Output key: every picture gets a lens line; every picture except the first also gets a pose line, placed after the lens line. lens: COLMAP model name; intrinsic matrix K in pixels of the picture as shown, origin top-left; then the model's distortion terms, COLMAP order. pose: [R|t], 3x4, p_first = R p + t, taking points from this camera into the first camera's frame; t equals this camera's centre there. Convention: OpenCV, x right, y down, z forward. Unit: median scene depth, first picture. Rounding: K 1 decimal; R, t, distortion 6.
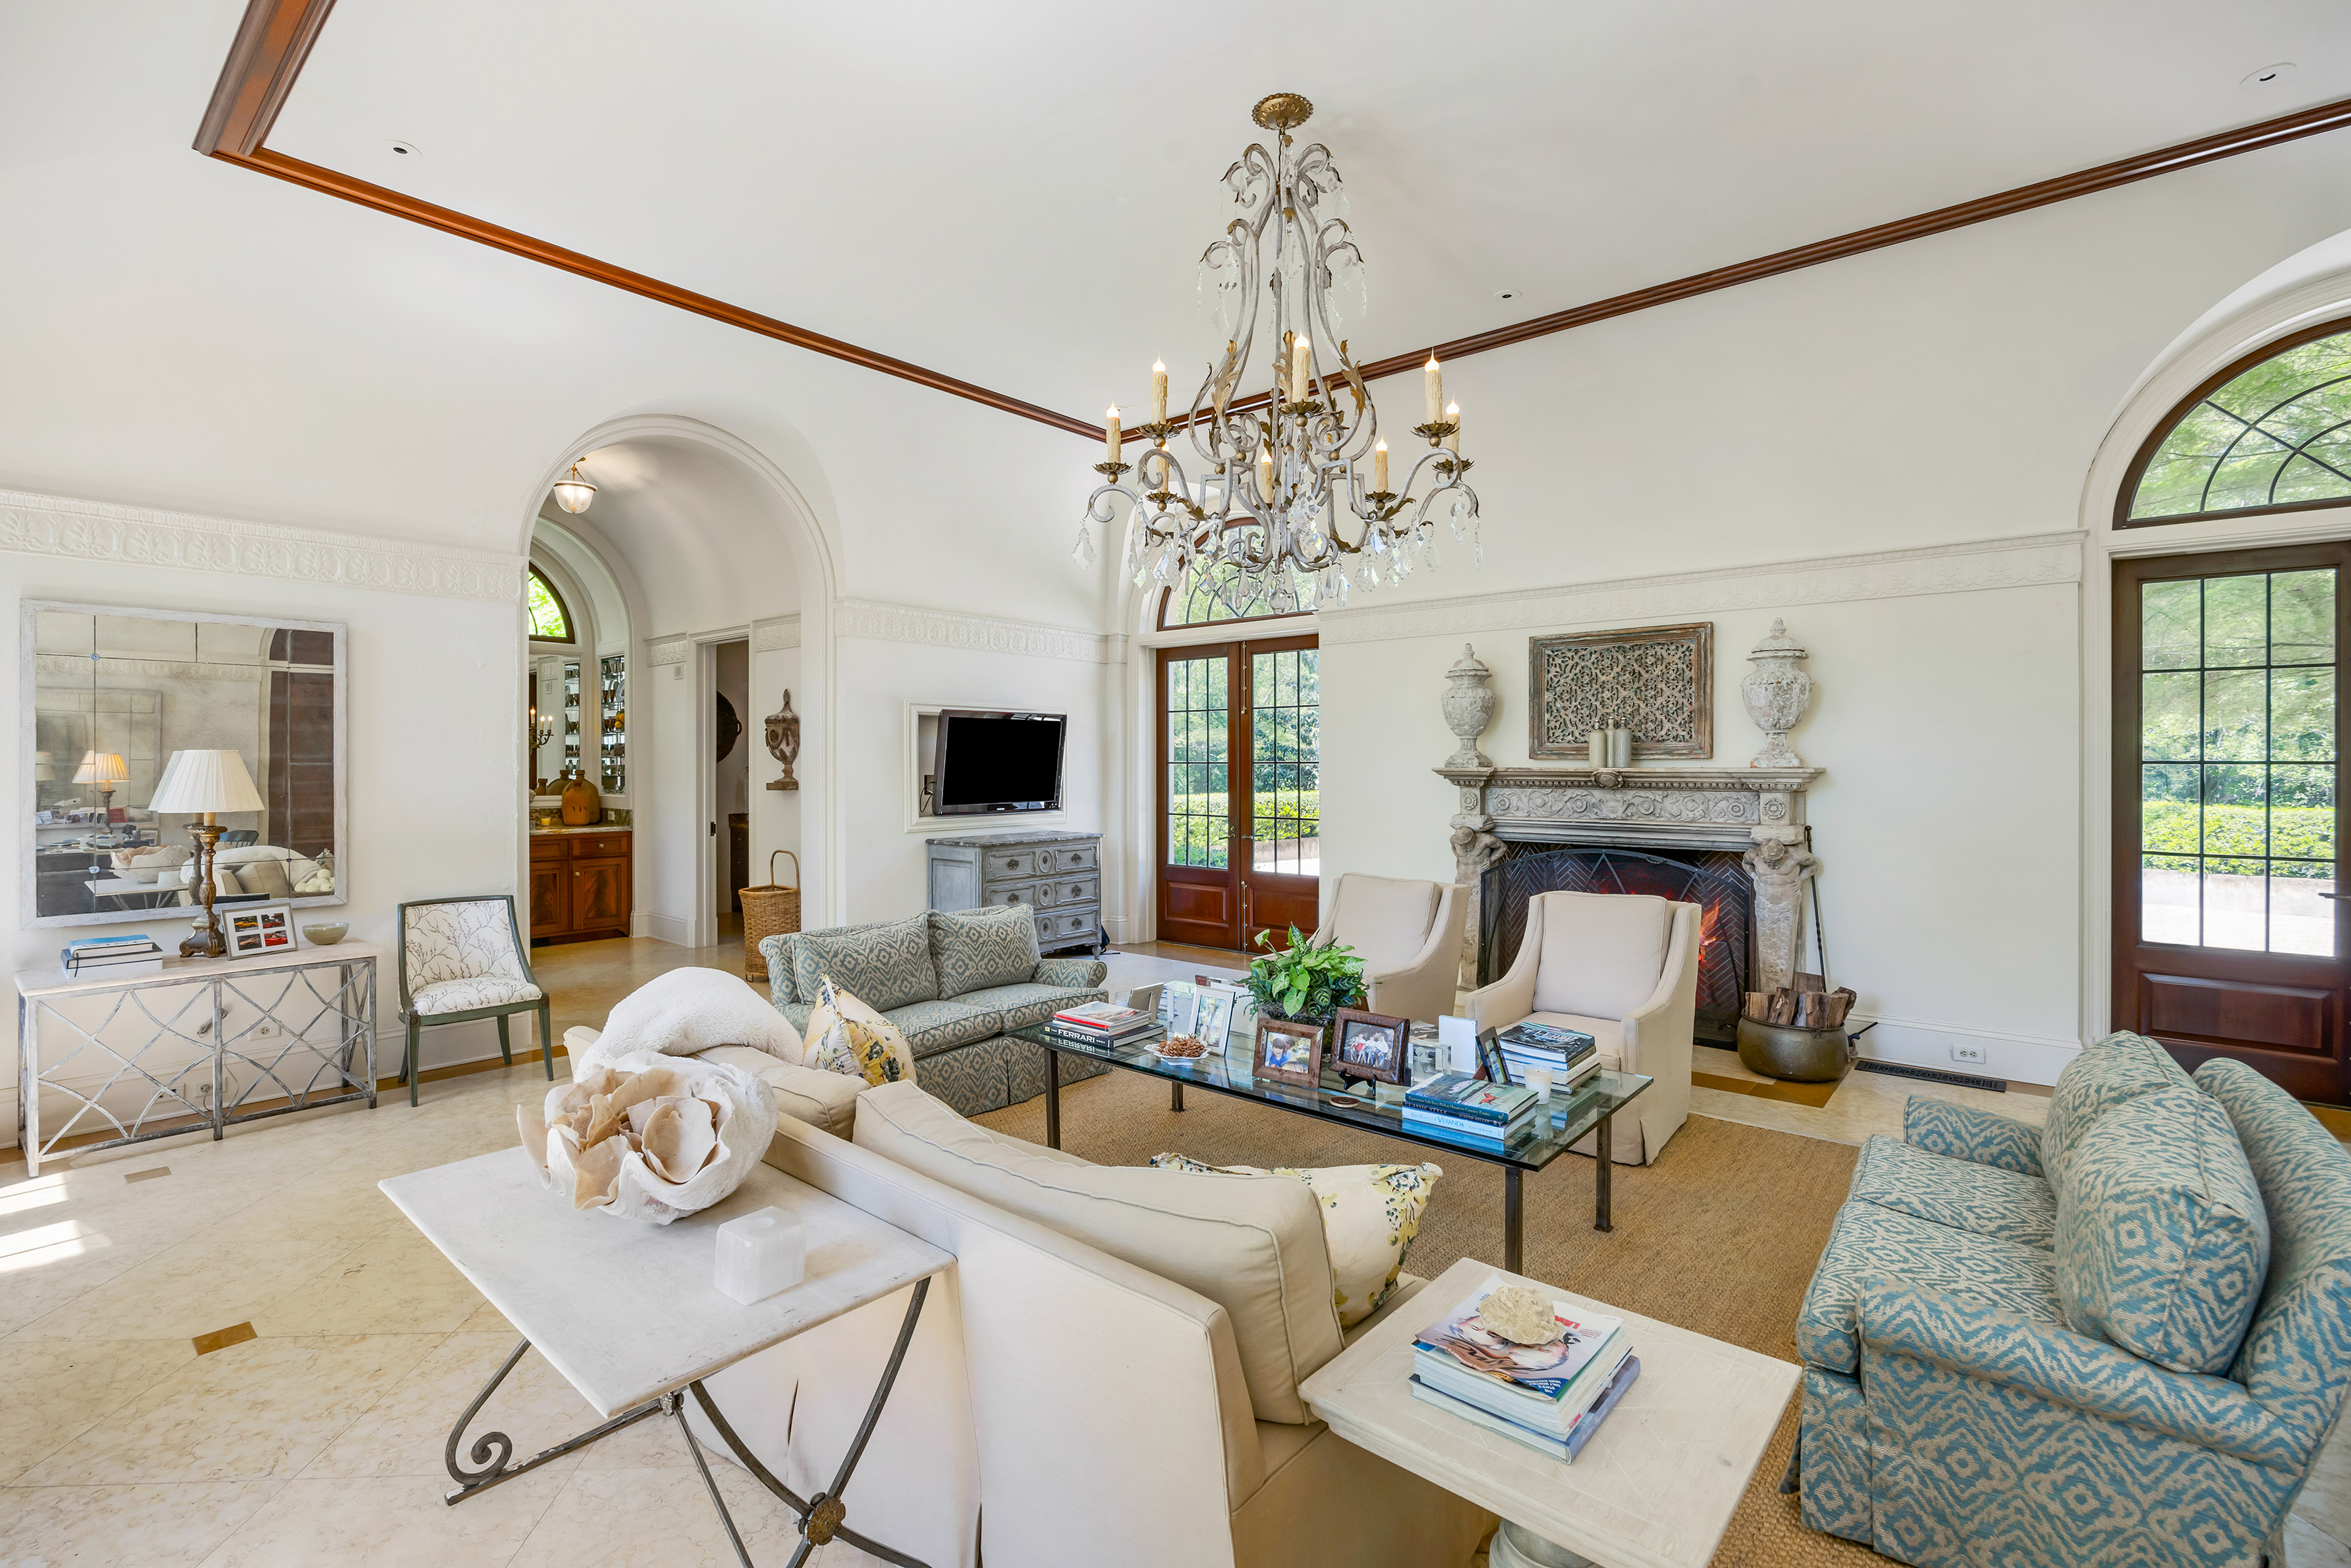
lens RADIAL K [[1079.6, 0, 1175.5], [0, 1079.6, 784.0], [0, 0, 1]] dist [-0.003359, -0.000398]
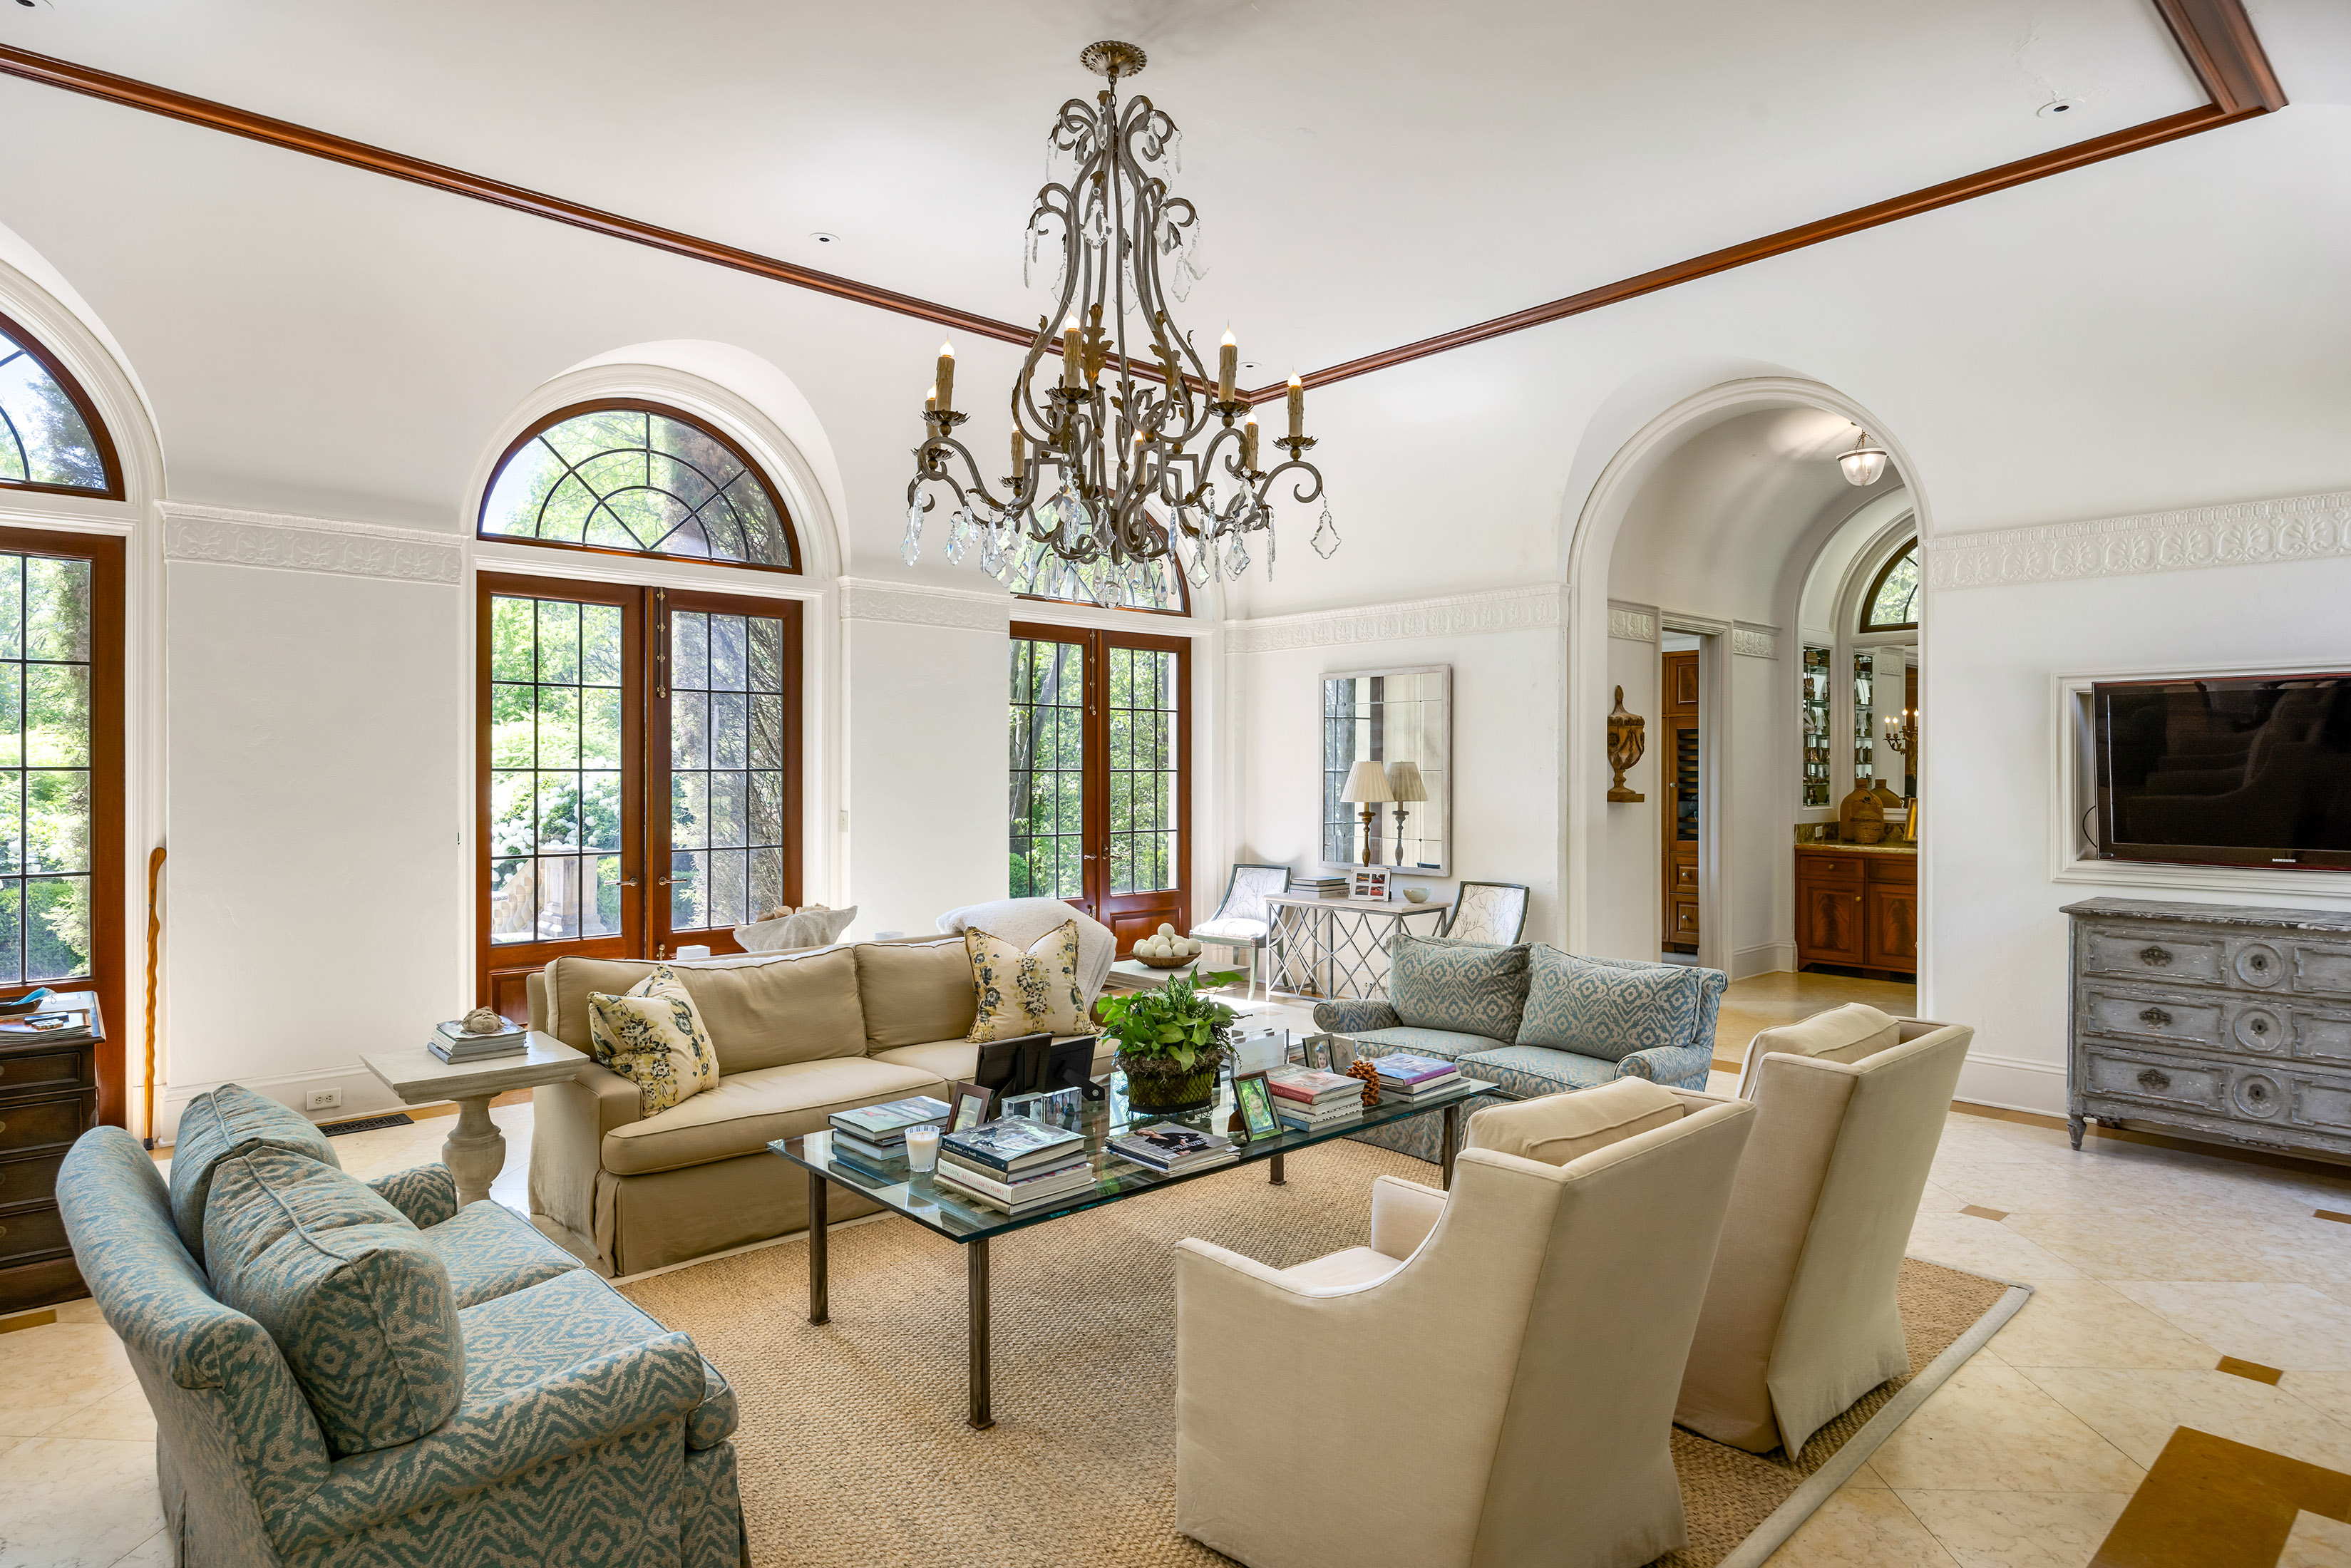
lens RADIAL K [[1326.2, 0, 1175.5], [0, 1326.2, 784.0], [0, 0, 1]] dist [0.000739, -0.000081]
pose [[-0.137683, 0.010867, -0.990417, 0.607894], [-0.022051, 0.999658, 0.014034, -0.012218], [0.990231, 0.023772, -0.137397, 0.612840]]
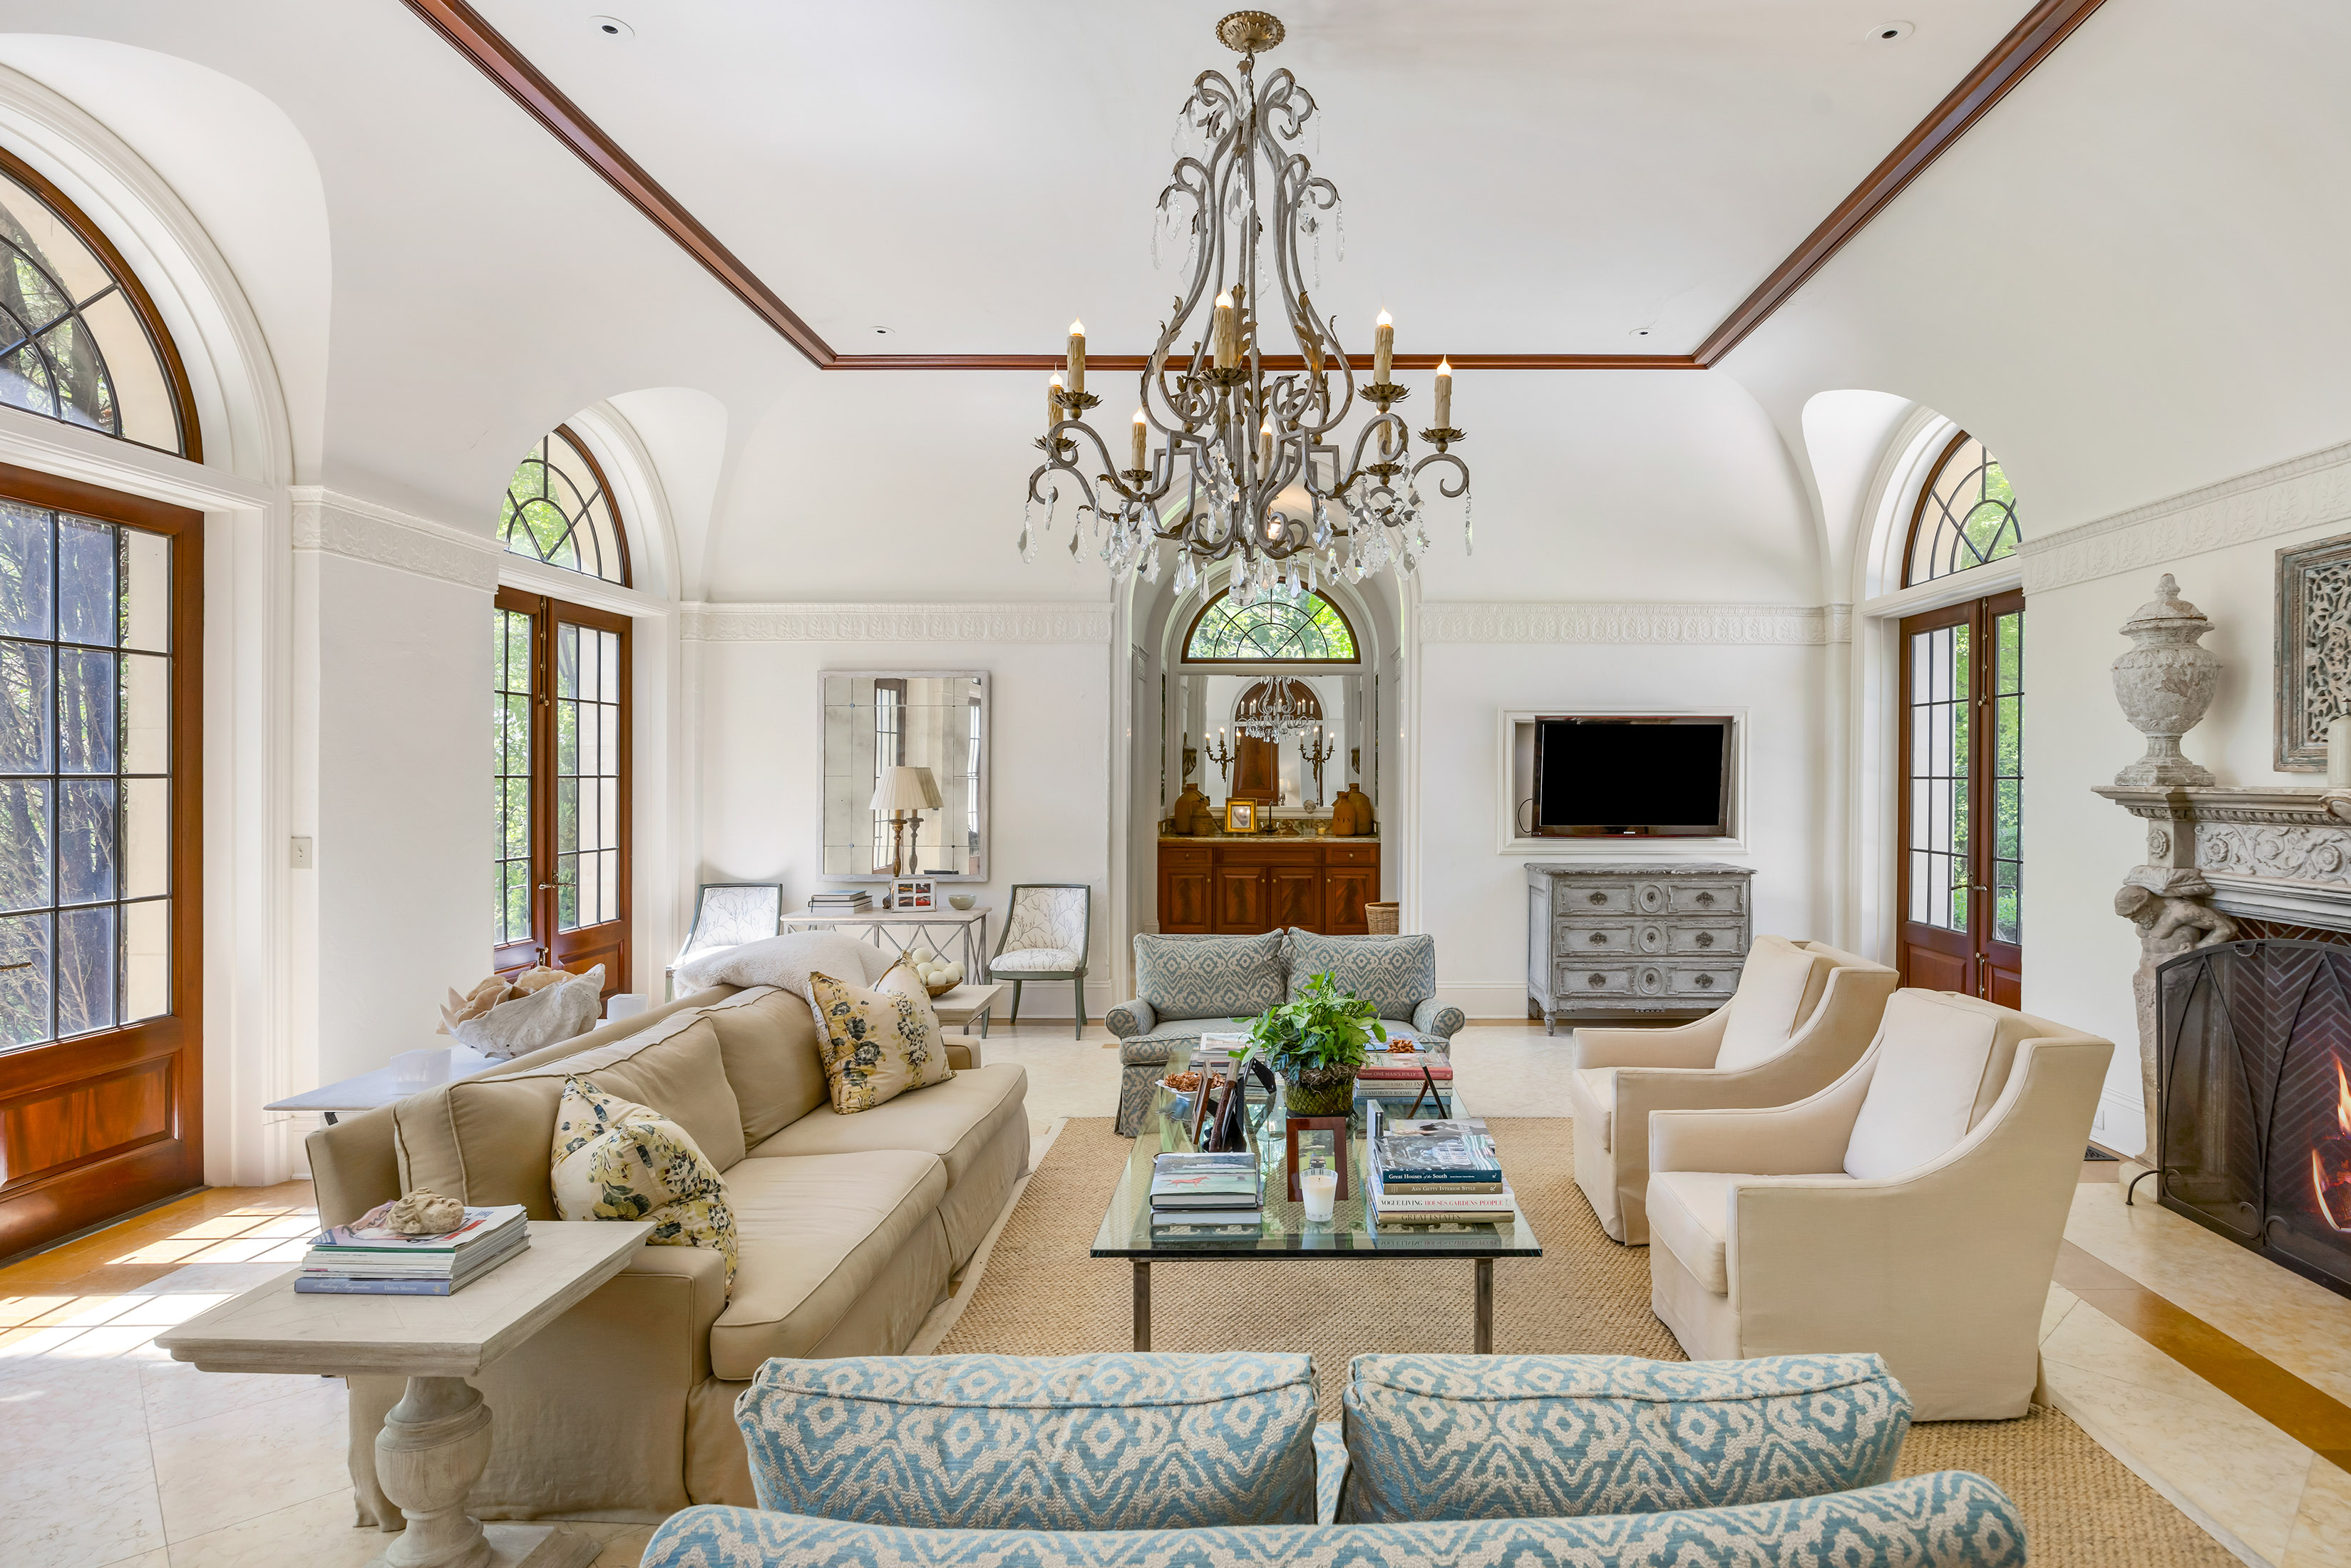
lens RADIAL K [[1273.4, 0, 1286.9], [0, 1273.4, 788.0], [0, 0, 1]] dist [-0.003042, -0.000221]
pose [[0.648986, 0.008373, -0.760754, 0.456776], [-0.017192, 0.999845, -0.003663, -0.003319], [0.760606, 0.015456, 0.649030, 0.179437]]
